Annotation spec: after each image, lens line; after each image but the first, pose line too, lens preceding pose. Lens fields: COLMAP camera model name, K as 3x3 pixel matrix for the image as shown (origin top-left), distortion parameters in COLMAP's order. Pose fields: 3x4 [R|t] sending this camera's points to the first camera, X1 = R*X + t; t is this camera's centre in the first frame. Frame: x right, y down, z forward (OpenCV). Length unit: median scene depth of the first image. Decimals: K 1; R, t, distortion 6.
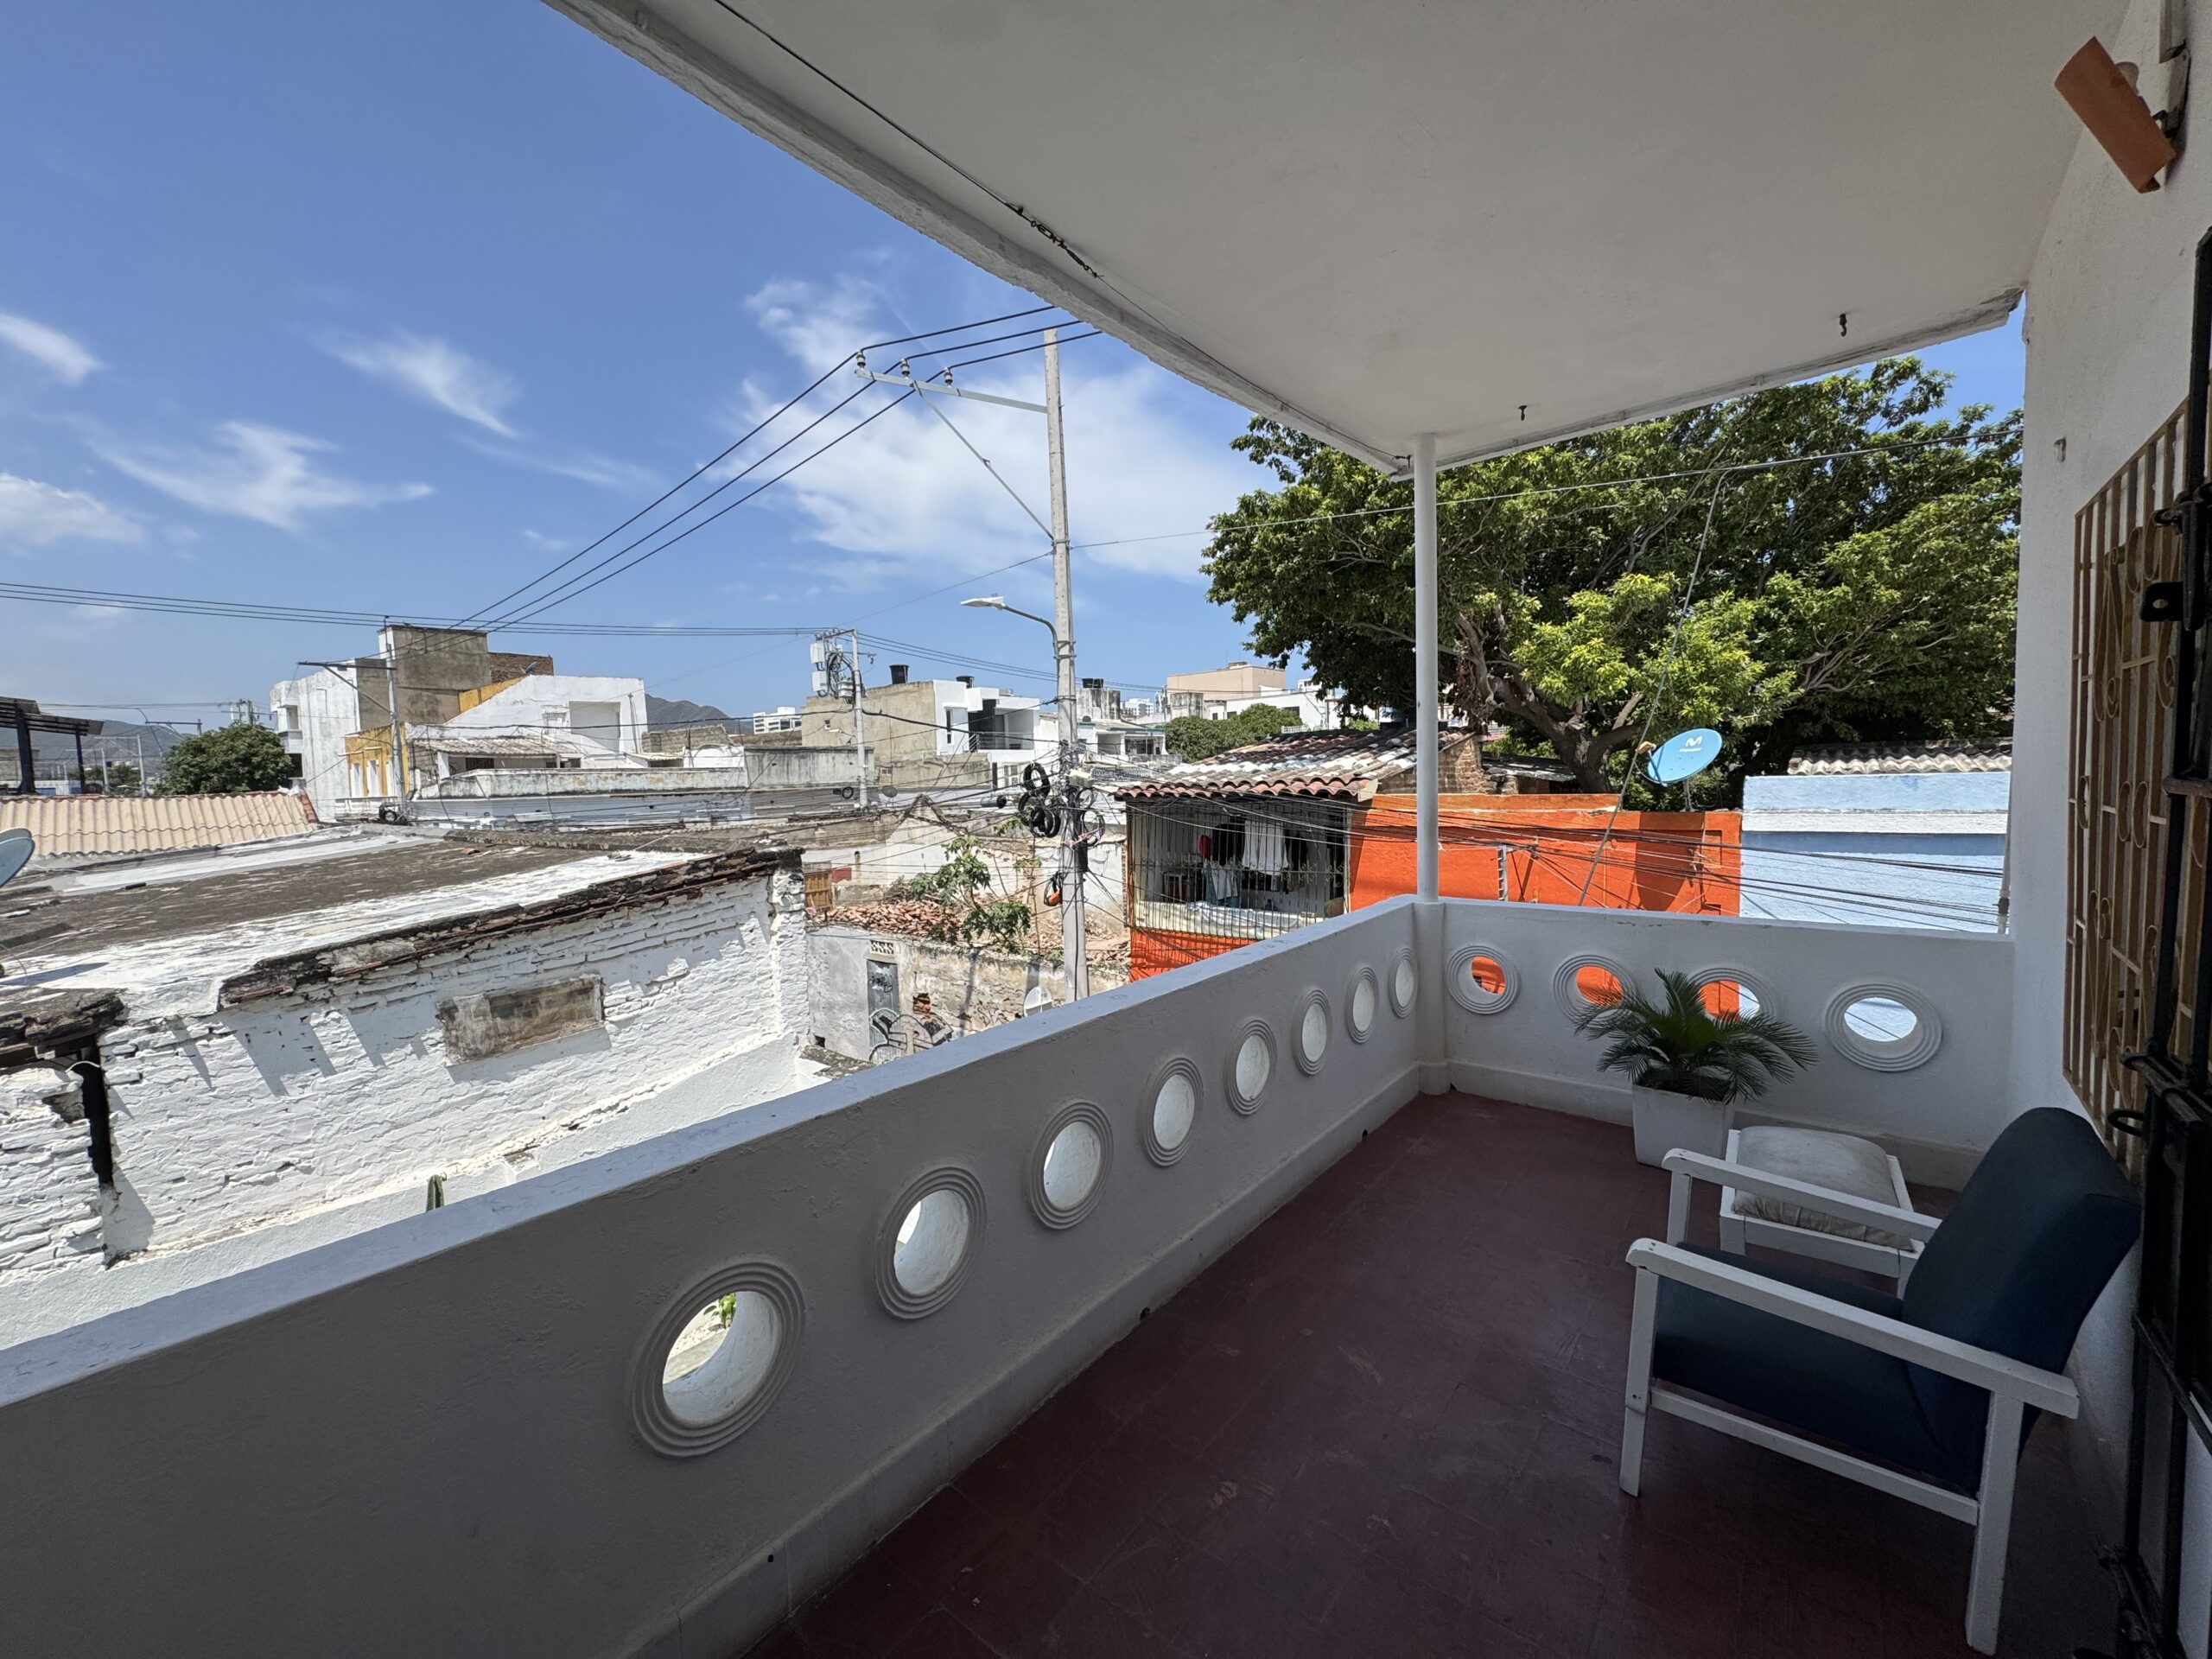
lens RADIAL K [[885.5, 0, 1100.9], [0, 885.5, 826.5], [0, 0, 1]] dist [-0.002779, 0.000453]
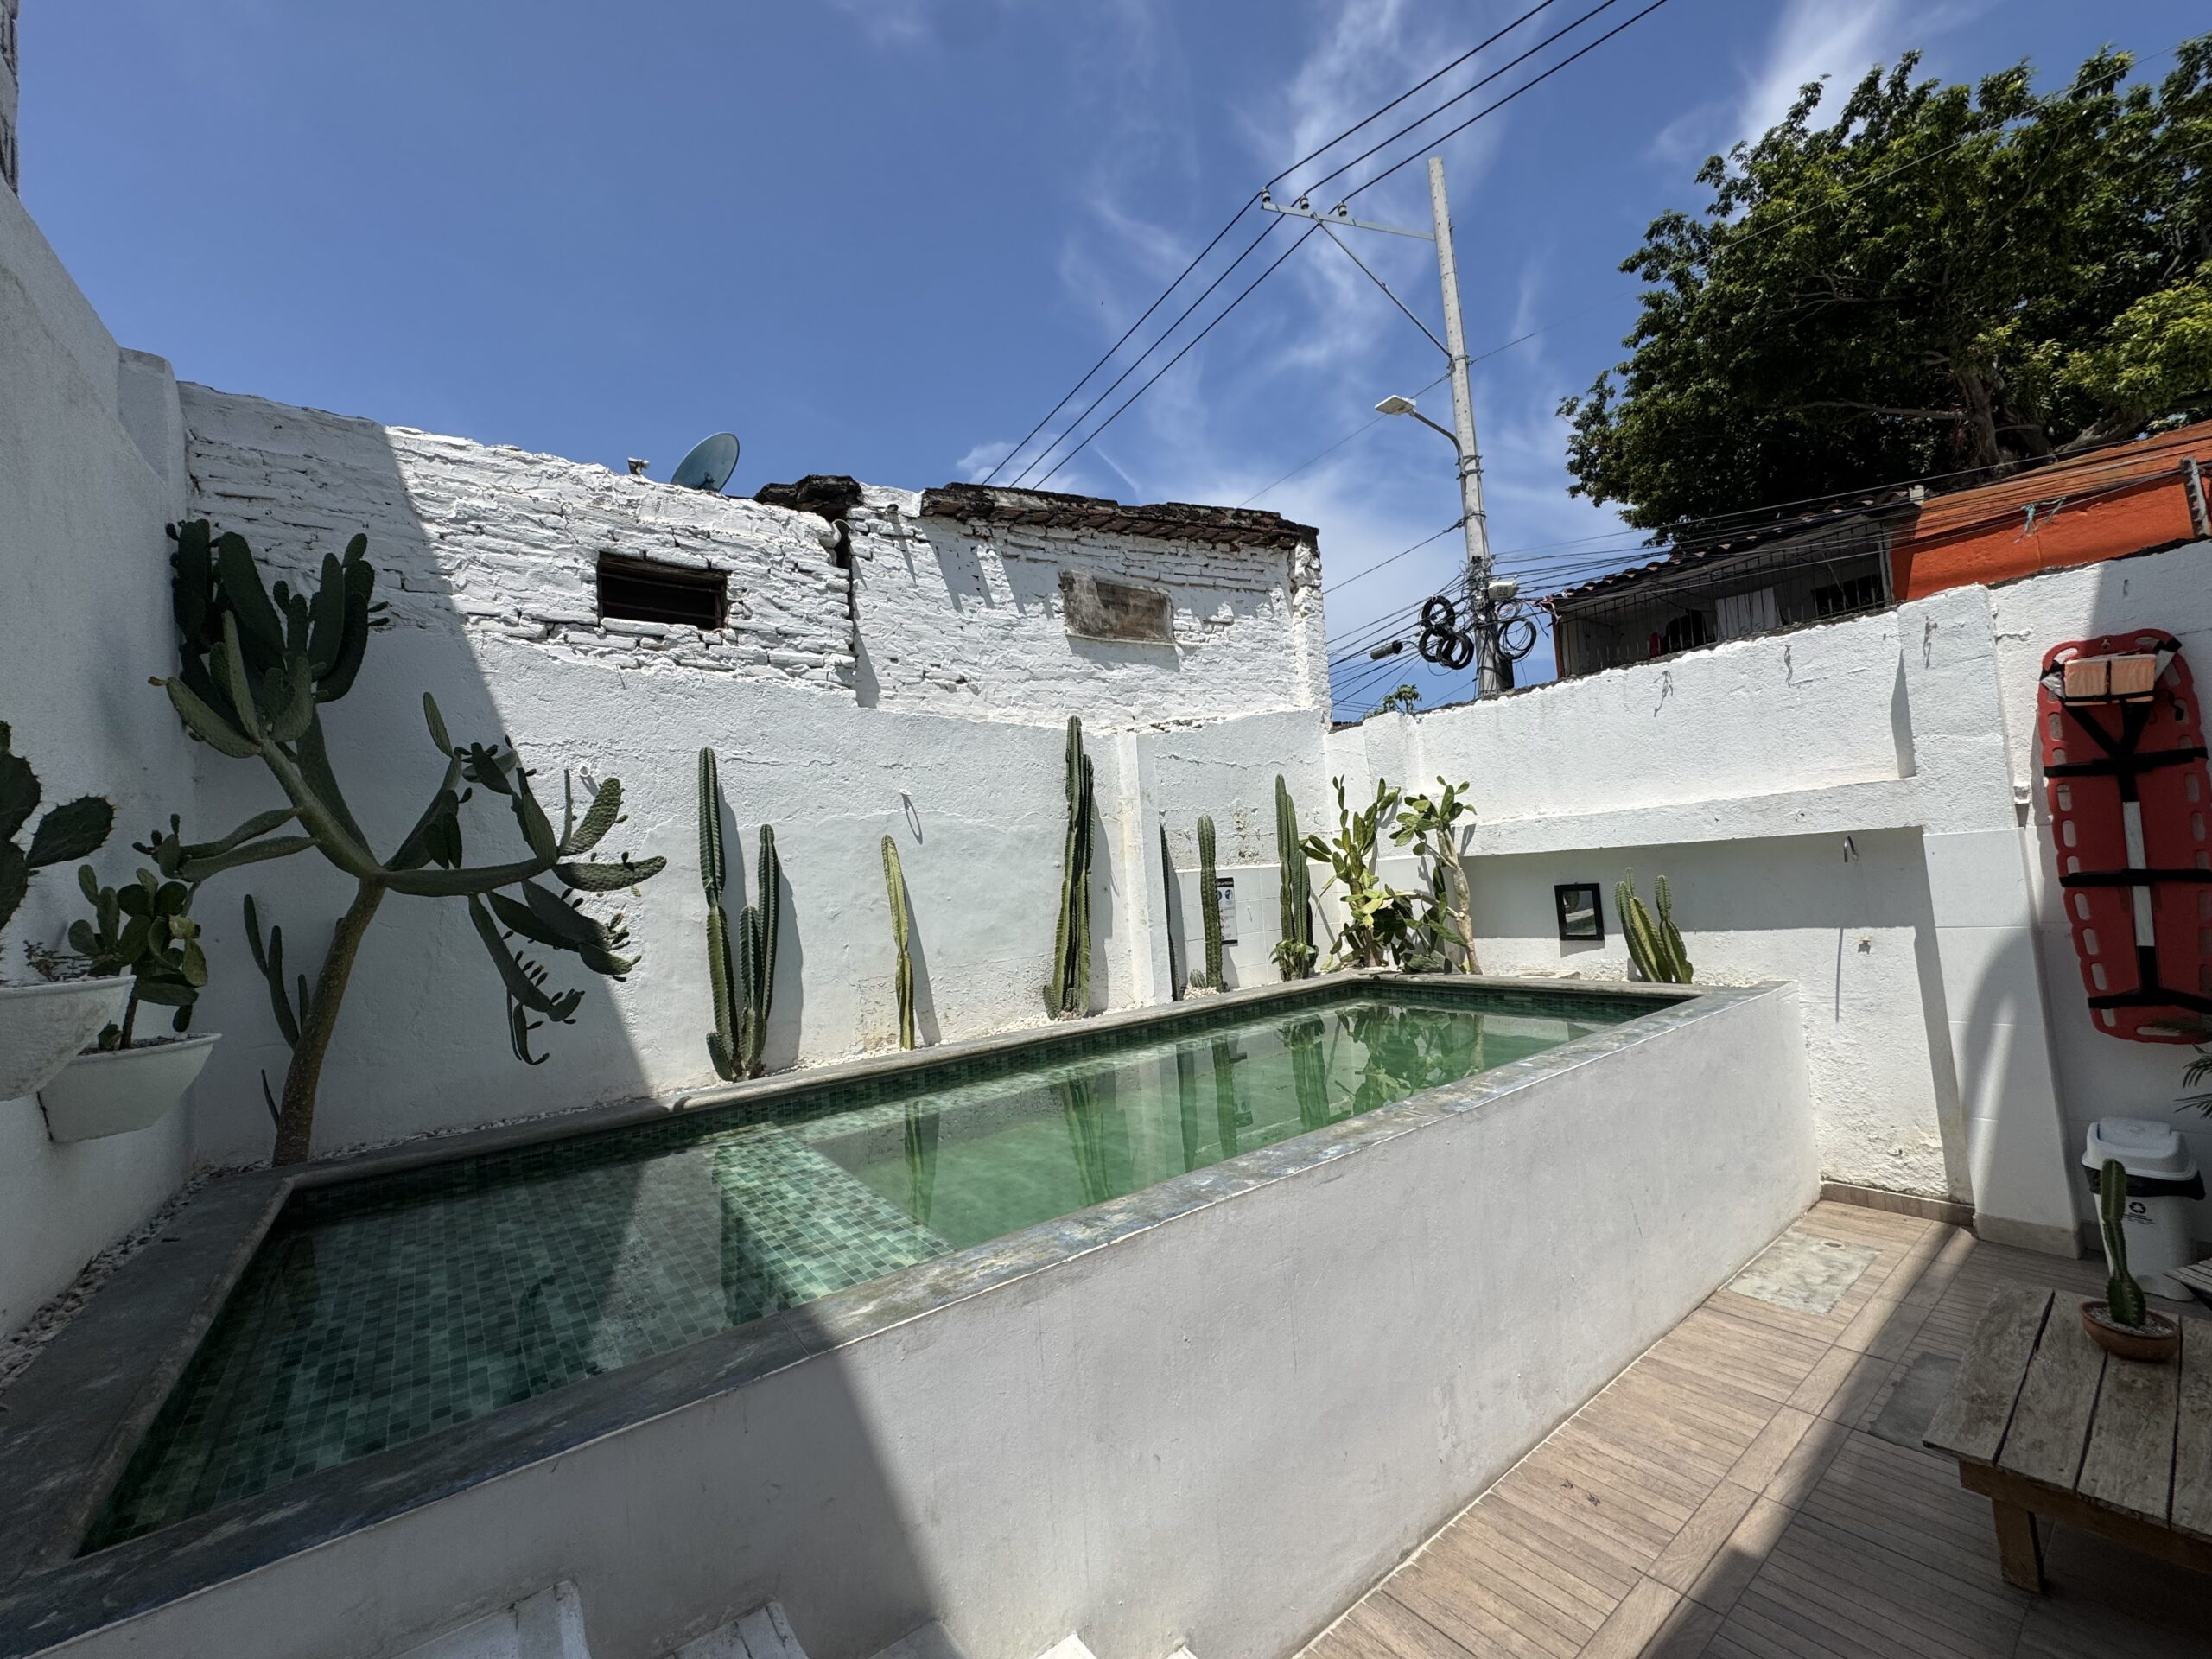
lens RADIAL K [[885.5, 0, 1103.2], [0, 885.5, 831.2], [0, 0, 1]] dist [-0.002779, 0.000453]
pose [[0.971406, -0.049287, -0.232254, -0.474222], [0.024352, 0.993740, -0.109032, 0.609390], [0.236174, 0.100258, 0.966525, 0.045608]]
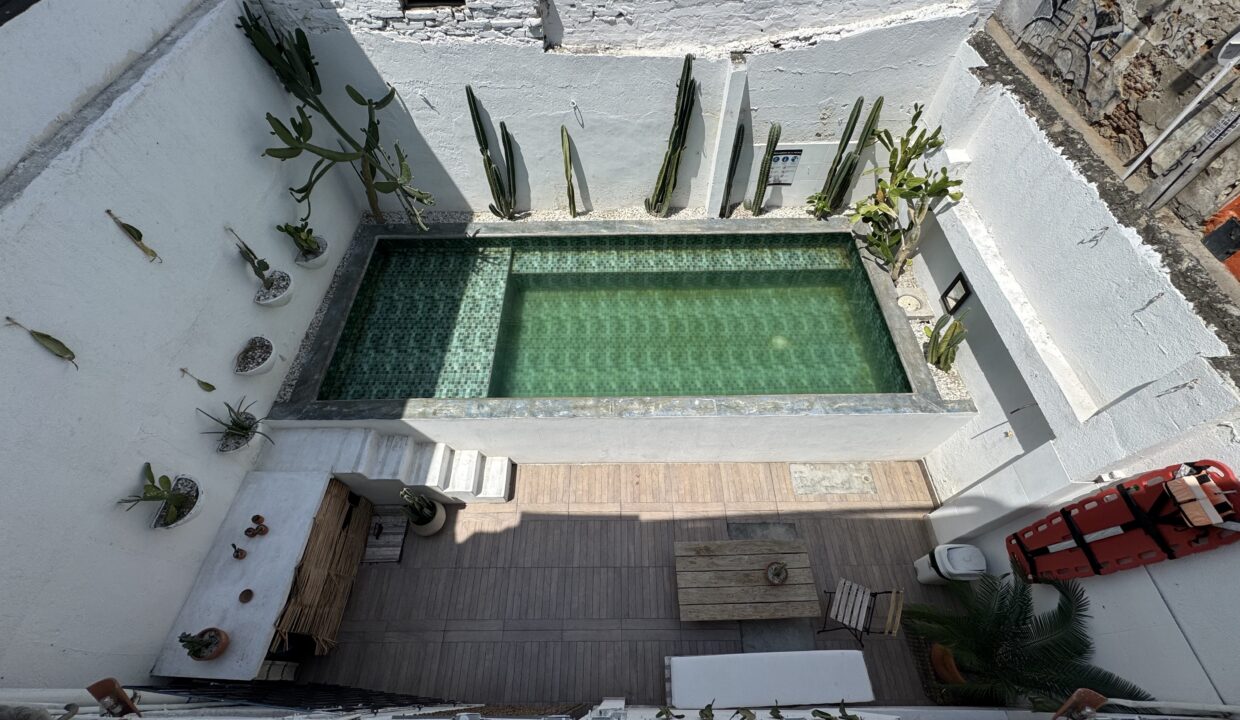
lens RADIAL K [[495.0, 0, 616.7], [0, 495.0, 362.8], [0, 0, 1]] dist [-0.001497, -0.000362]
pose [[0.638212, 0.655031, -0.404498, -0.144279], [-0.051549, 0.560599, 0.826482, 0.001446], [0.768133, -0.506619, 0.391547, 0.298799]]
